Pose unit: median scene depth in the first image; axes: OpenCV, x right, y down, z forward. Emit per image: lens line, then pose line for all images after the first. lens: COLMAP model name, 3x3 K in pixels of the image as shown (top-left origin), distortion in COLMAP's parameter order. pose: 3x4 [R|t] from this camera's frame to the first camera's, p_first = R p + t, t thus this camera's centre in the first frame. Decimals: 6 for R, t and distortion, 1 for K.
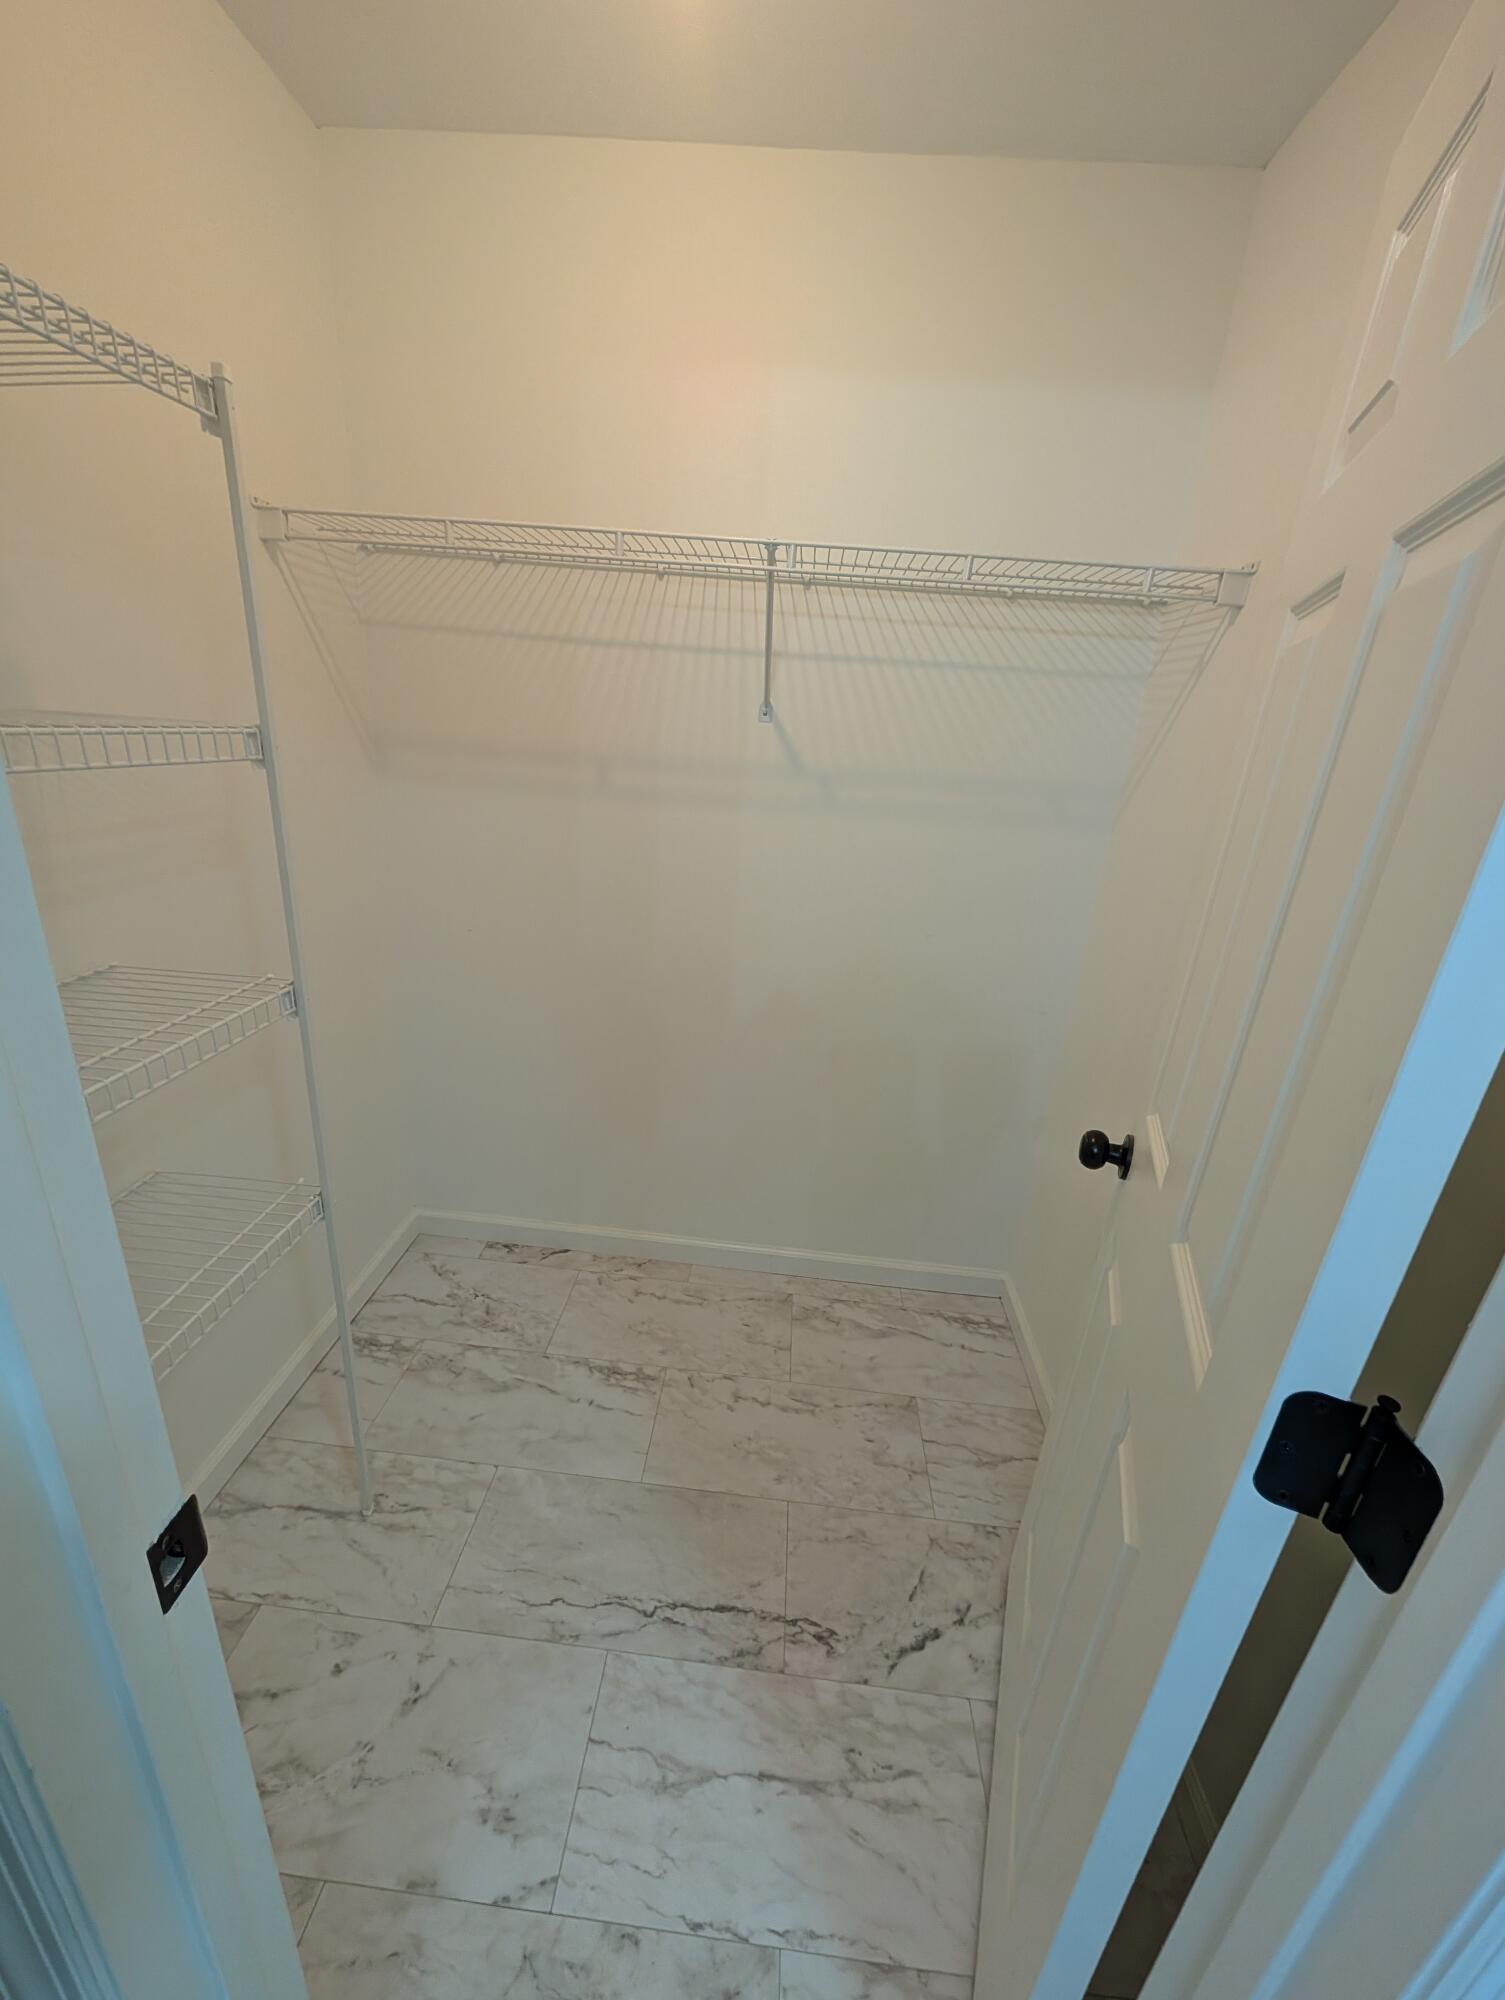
lens RADIAL K [[753.9, 0, 744.3], [0, 753.9, 996.8], [0, 0, 1]] dist [-0.000446, 0.000389]
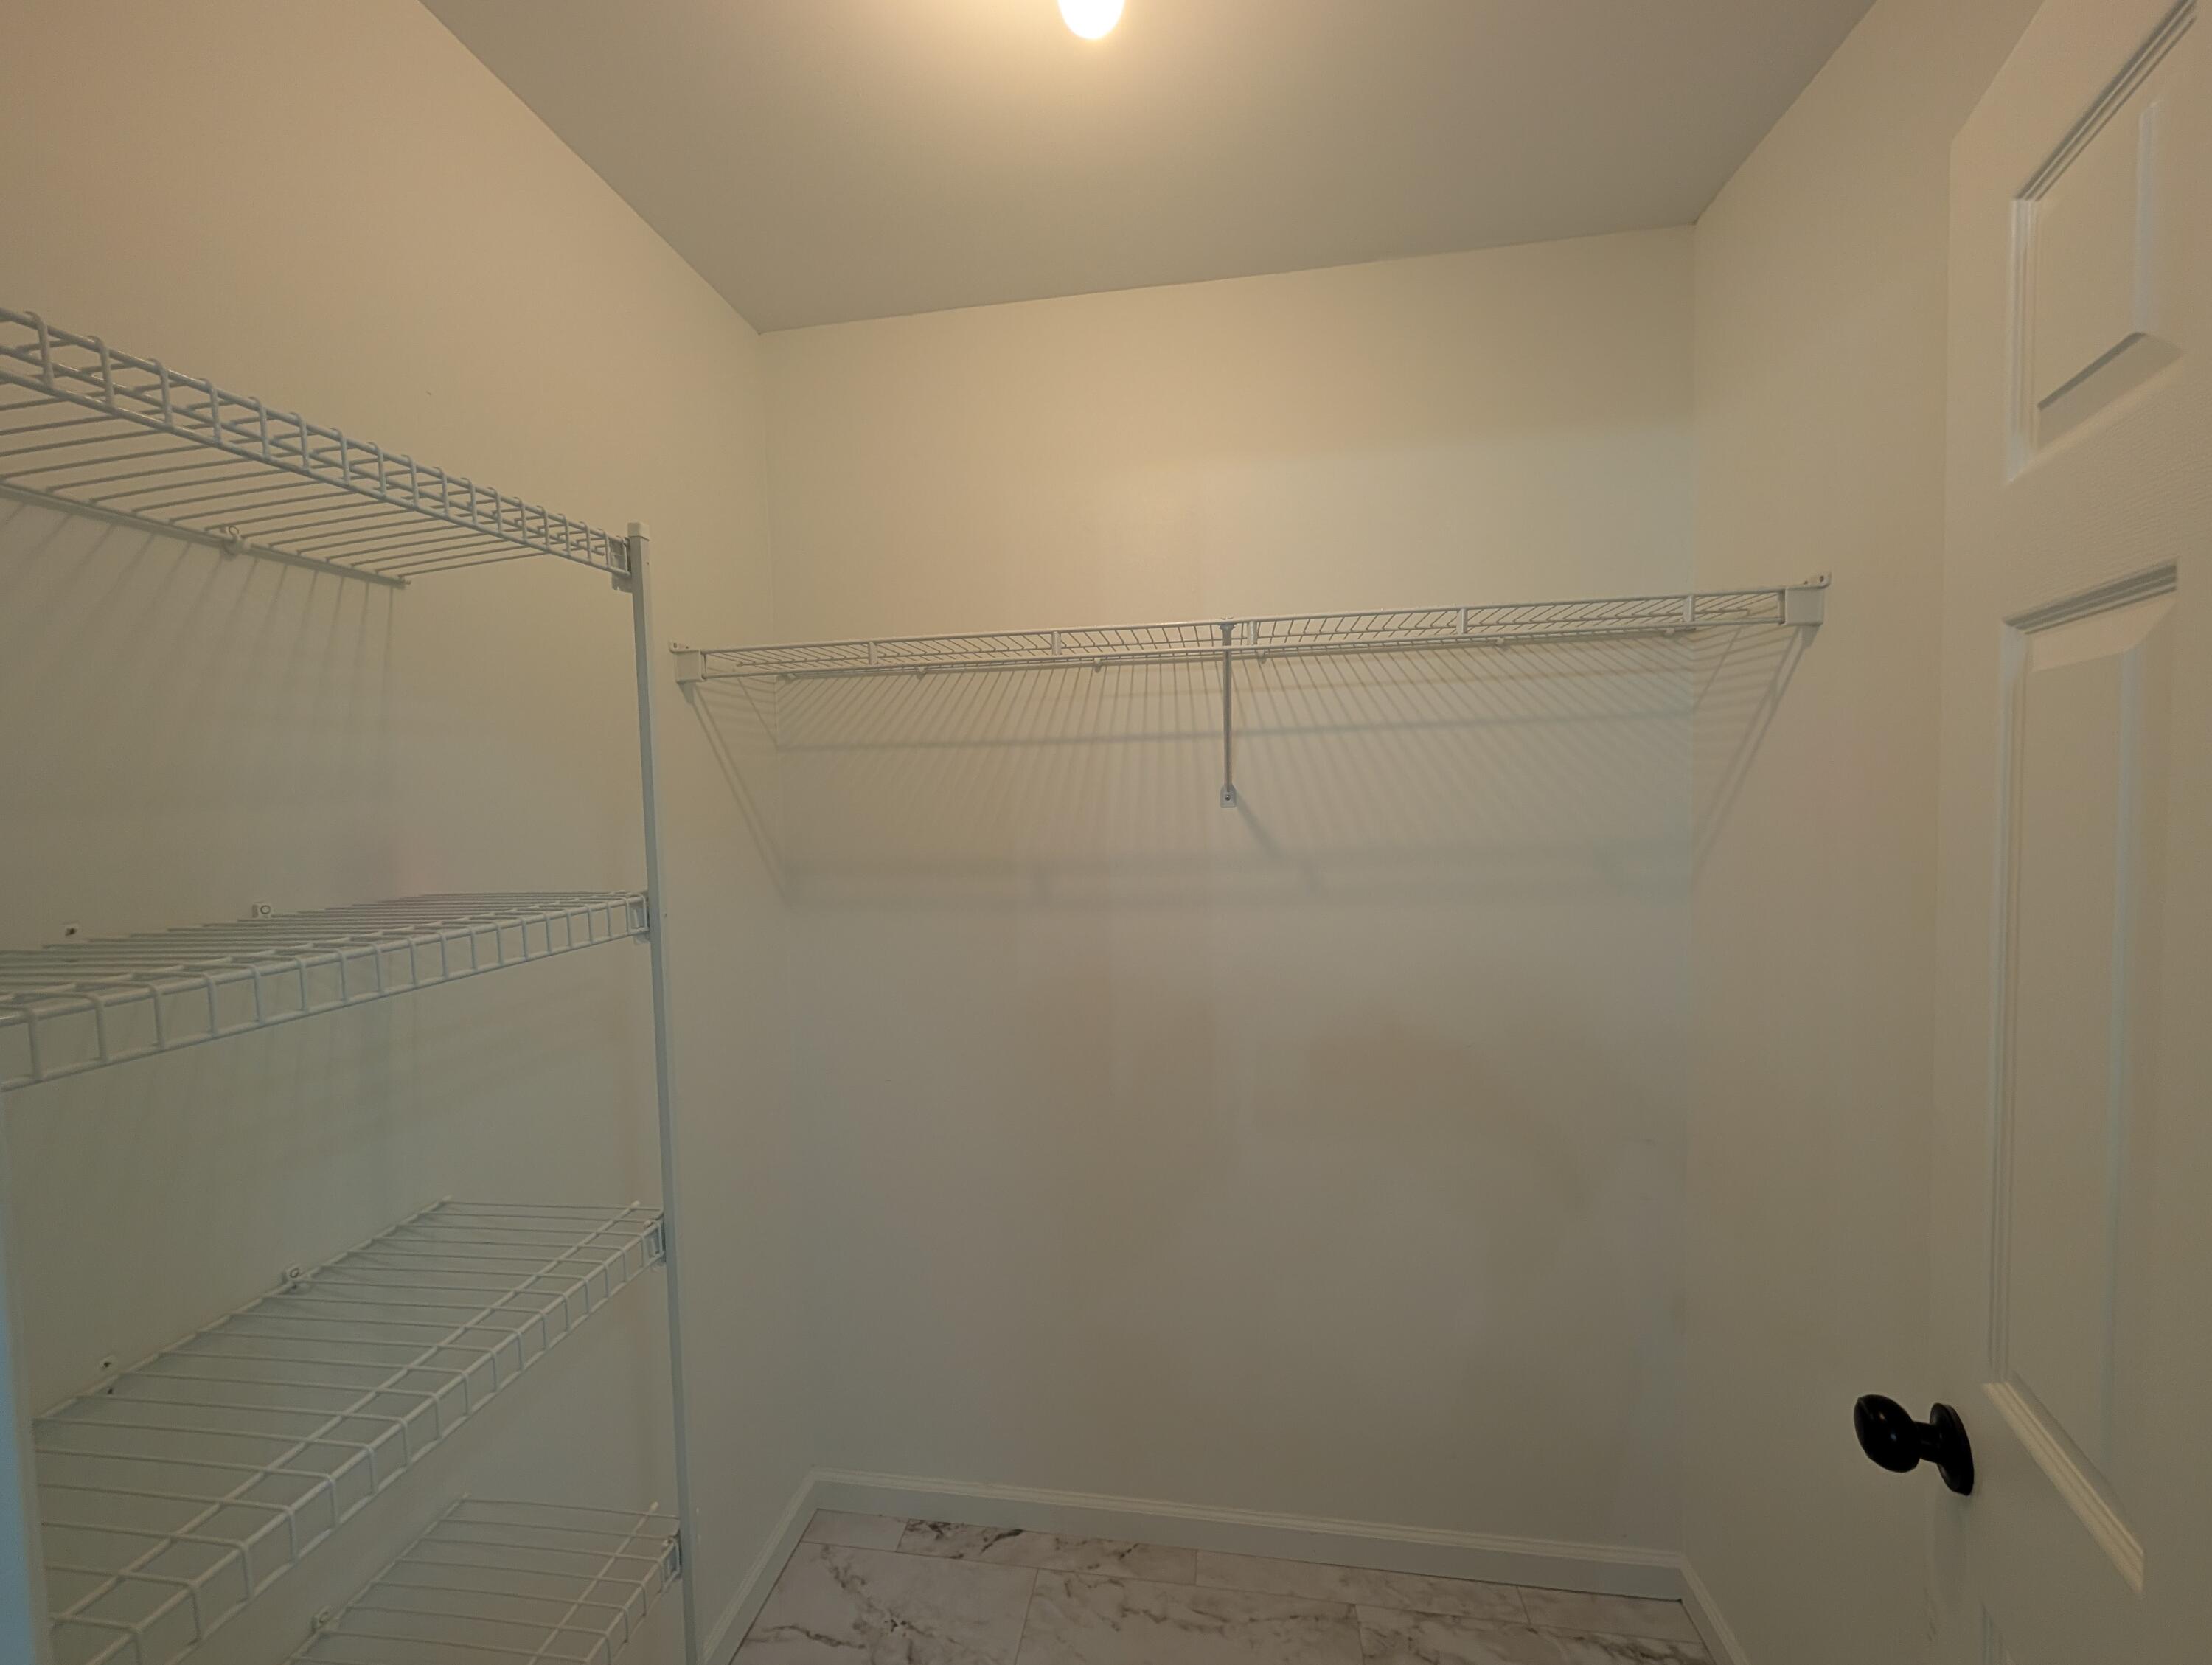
lens RADIAL K [[833.9, 0, 1103.2], [0, 833.9, 829.4], [0, 0, 1]] dist [-0.000446, 0.000389]
pose [[0.992229, -0.097686, -0.077068, -0.047261], [0.070314, 0.951214, -0.300414, -0.074067], [0.102654, 0.292660, 0.950690, 0.107049]]
